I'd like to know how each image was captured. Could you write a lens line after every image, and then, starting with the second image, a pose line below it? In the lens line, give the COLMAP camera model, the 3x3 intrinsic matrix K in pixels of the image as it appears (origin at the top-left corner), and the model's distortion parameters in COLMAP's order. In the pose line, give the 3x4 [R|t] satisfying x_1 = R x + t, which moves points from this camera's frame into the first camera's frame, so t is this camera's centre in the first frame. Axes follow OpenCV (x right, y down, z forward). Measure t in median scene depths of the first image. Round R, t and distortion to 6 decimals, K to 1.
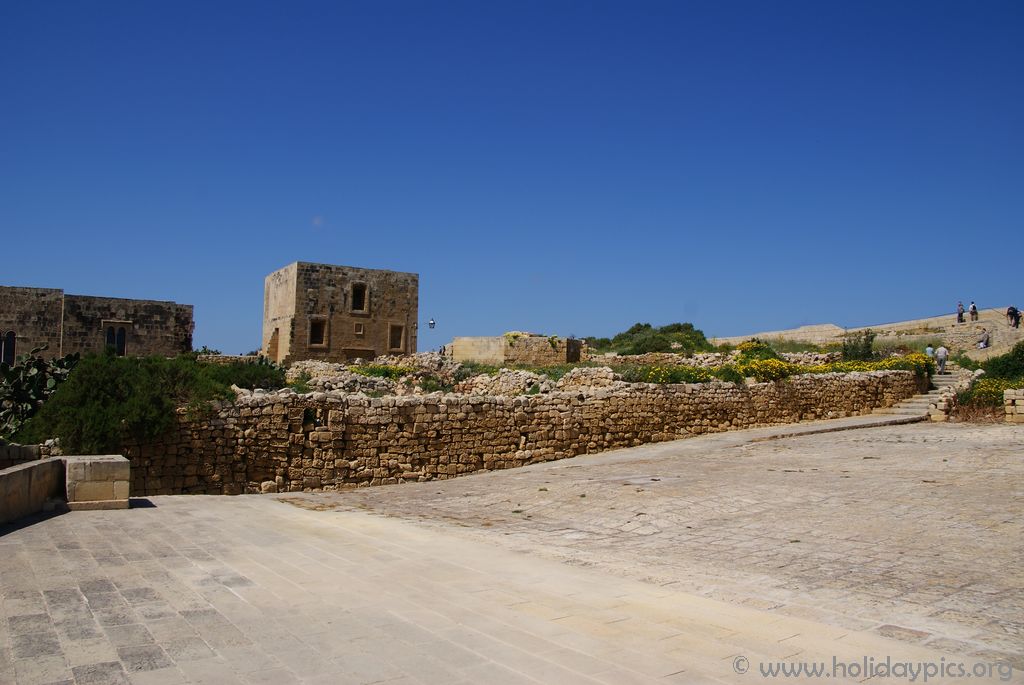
lens RADIAL K [[833.5, 0, 511.9], [0, 833.5, 341.5], [0, 0, 1]] dist [-0.174205, 0.135993]
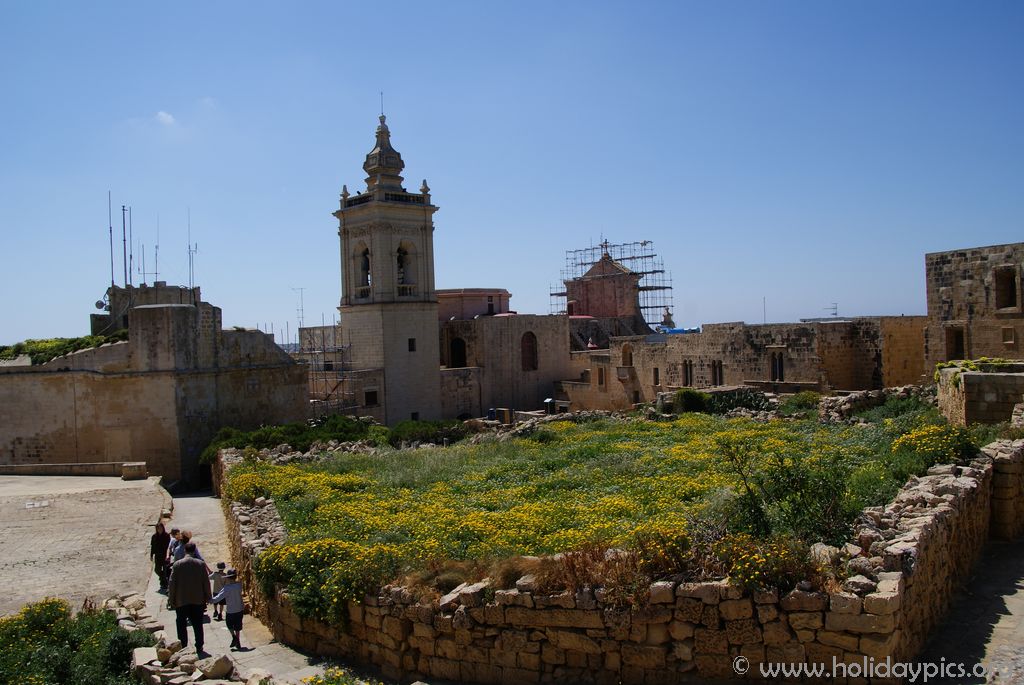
lens RADIAL K [[833.5, 0, 511.6], [0, 833.5, 327.3], [0, 0, 1]] dist [-0.174205, 0.135993]
pose [[-0.237670, -0.014601, -0.971236, 0.555184], [0.088614, 0.995392, -0.036649, -0.035641], [0.967296, -0.094775, -0.235281, 0.788247]]
